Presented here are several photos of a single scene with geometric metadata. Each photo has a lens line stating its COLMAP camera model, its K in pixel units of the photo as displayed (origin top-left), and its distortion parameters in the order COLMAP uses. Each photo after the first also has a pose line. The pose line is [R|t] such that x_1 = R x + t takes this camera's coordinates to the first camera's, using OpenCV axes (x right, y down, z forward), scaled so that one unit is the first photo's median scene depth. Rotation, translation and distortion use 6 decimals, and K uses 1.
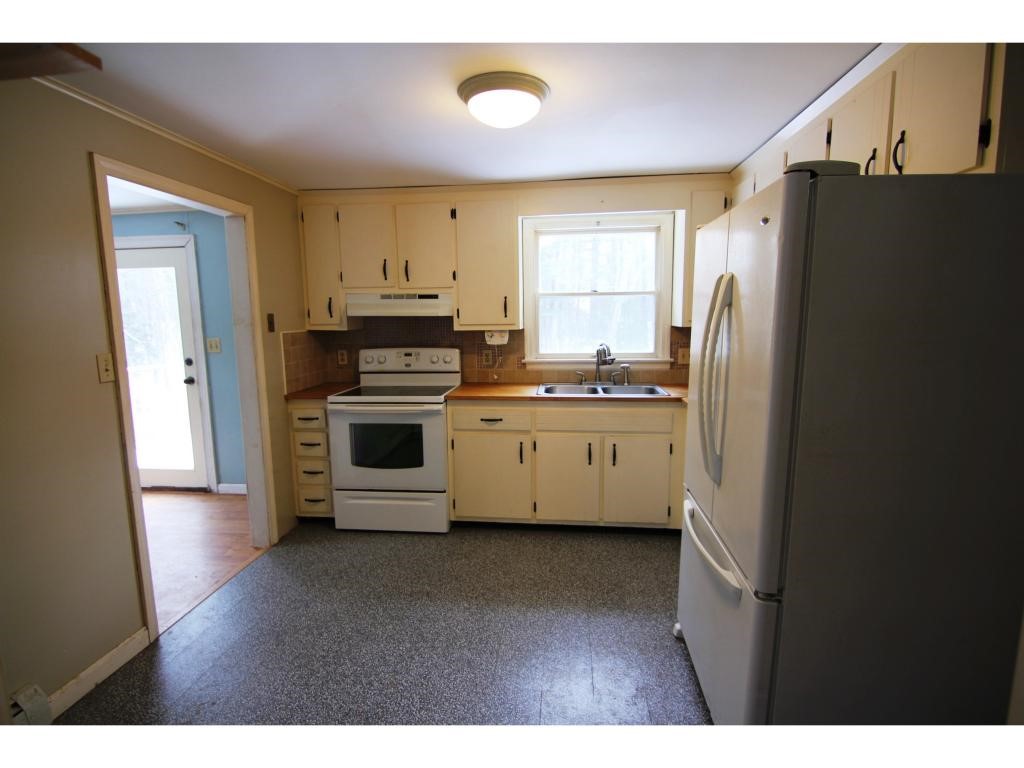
lens RADIAL K [[516.5, 0, 513.4], [0, 516.5, 386.1], [0, 0, 1]] dist [-0.019934, -0.000223]
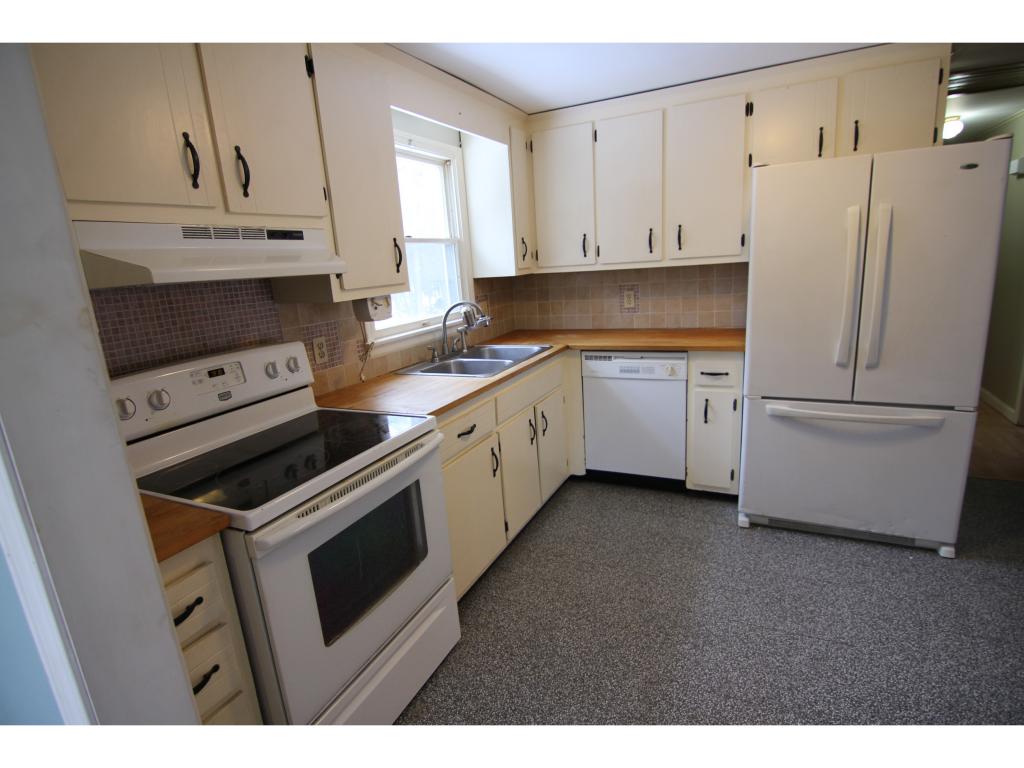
lens RADIAL K [[516.5, 0, 510.2], [0, 516.5, 383.8], [0, 0, 1]] dist [-0.019934, -0.000223]
pose [[0.352430, -0.230791, 0.906934, -0.514355], [0.197430, 0.965638, 0.169010, -0.076484], [-0.914776, 0.119492, 0.385885, 0.610364]]
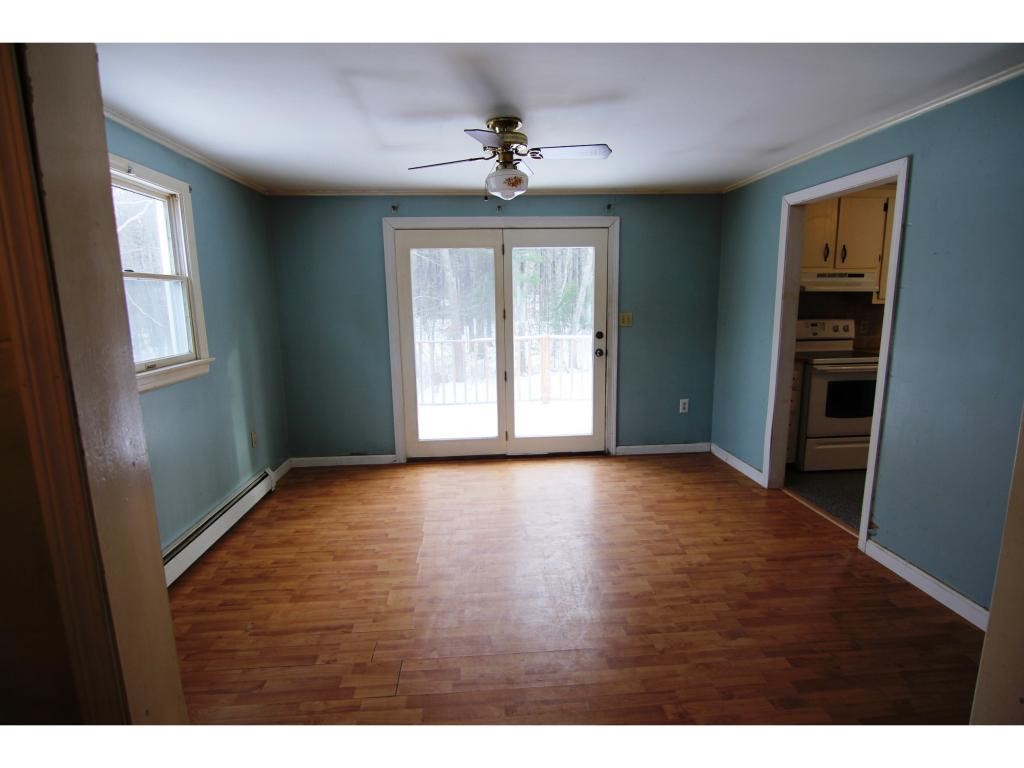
lens RADIAL K [[516.5, 0, 506.4], [0, 516.5, 386.8], [0, 0, 1]] dist [-0.019934, -0.000223]
pose [[0.988325, -0.031806, 0.149001, -1.085745], [0.027100, 0.999071, 0.033513, 0.022037], [-0.149928, -0.029084, 0.988269, -0.058324]]
